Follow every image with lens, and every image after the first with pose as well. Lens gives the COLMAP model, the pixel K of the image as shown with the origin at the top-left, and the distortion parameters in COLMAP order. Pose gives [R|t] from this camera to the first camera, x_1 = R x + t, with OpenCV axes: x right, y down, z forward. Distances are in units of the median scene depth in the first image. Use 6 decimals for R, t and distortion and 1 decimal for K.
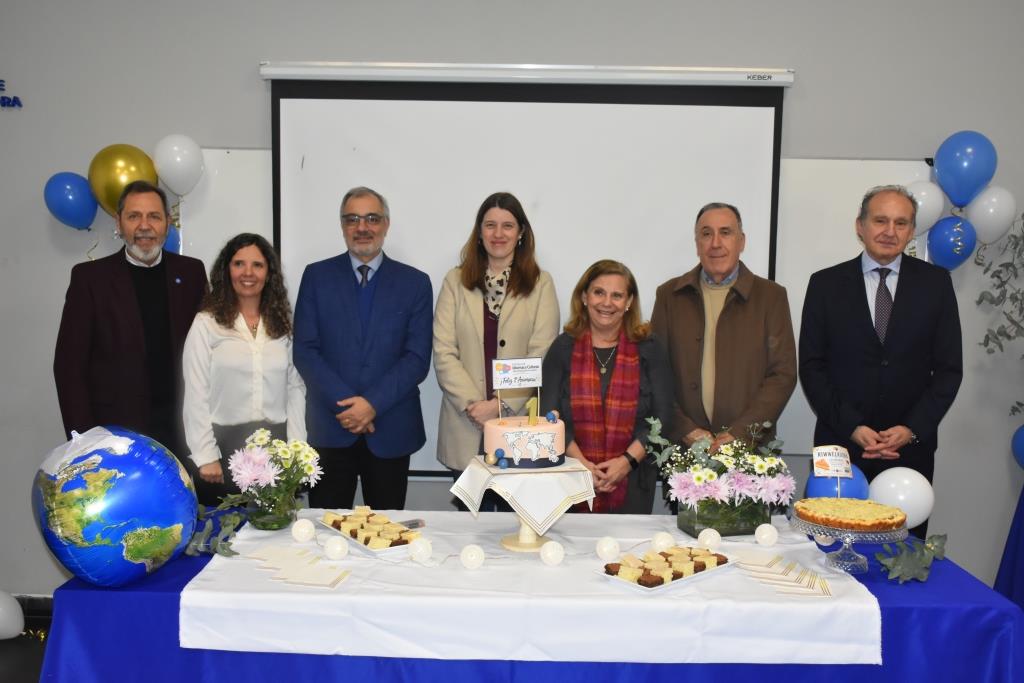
lens RADIAL K [[1010.9, 0, 512.9], [0, 1010.9, 340.2], [0, 0, 1]] dist [-0.023489, 0.000000]
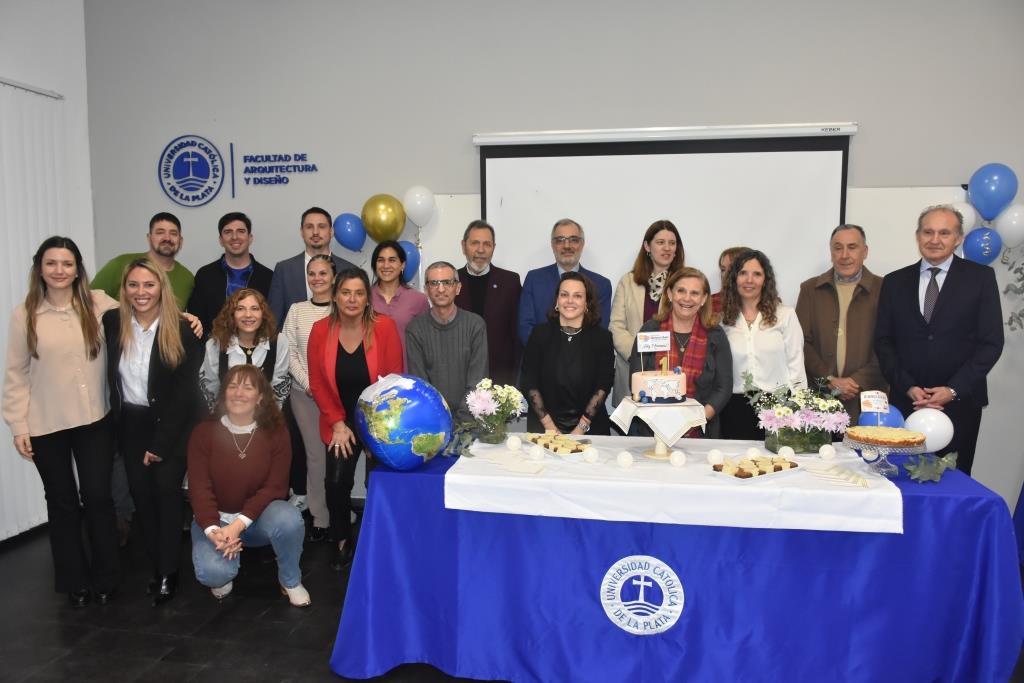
lens RADIAL K [[804.8, 0, 505.1], [0, 804.8, 344.4], [0, 0, 1]] dist [-0.030531, 0.005580]
pose [[0.985570, -0.002680, -0.169246, -0.011370], [0.005289, 0.999874, 0.014967, 0.018046], [0.169185, -0.015646, 0.985460, -0.218597]]
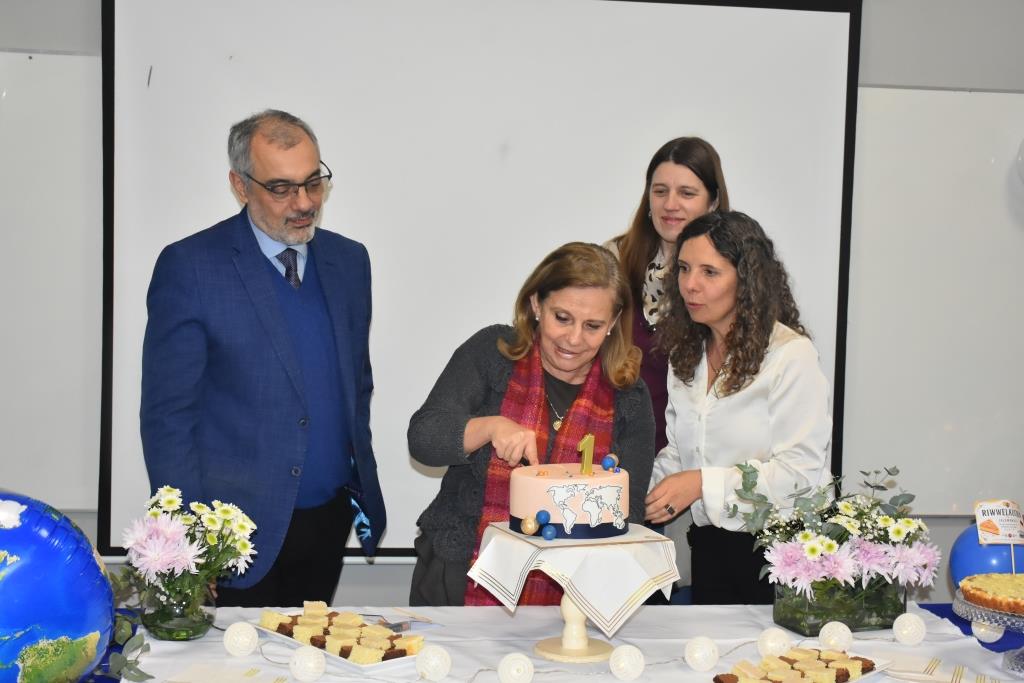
lens RADIAL K [[1554.1, 0, 516.0], [0, 1554.1, 336.3], [0, 0, 1]] dist [-0.016446, 0.000000]
pose [[0.990695, 0.000988, 0.136100, -0.167708], [0.000045, 0.999971, -0.007586, -0.001971], [-0.136104, 0.007521, 0.990666, -0.031342]]
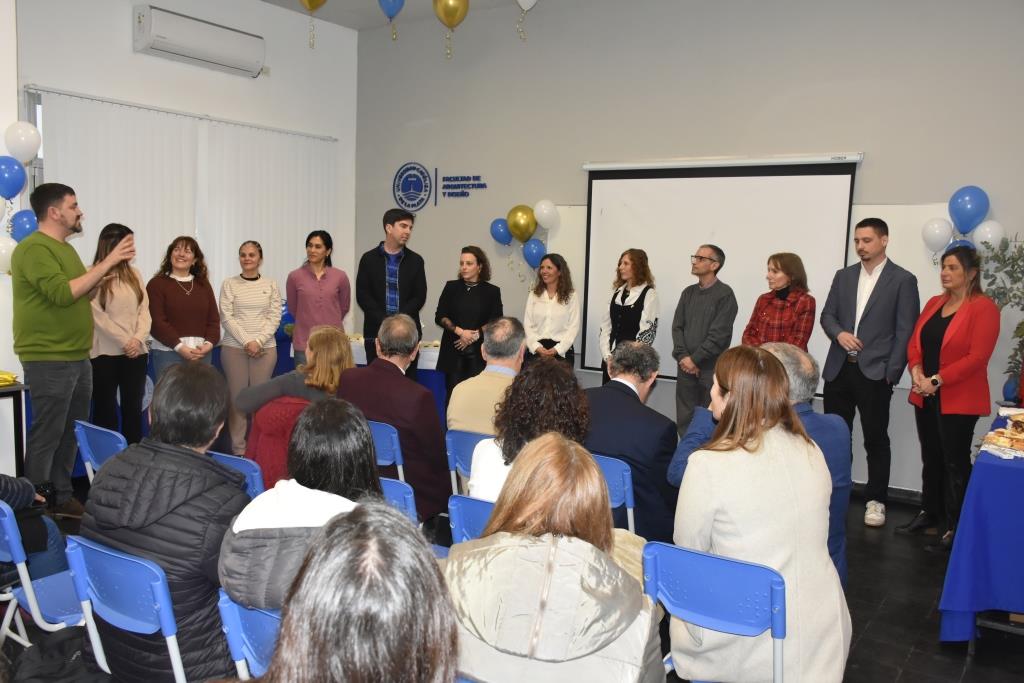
lens RADIAL K [[869.7, 0, 513.7], [0, 869.7, 340.3], [0, 0, 1]] dist [0.000988, 0.007797]
pose [[0.827407, 0.067080, -0.557582, 0.936983], [-0.062165, 0.997679, 0.027778, 0.058300], [0.558151, 0.011678, 0.829657, -0.771483]]
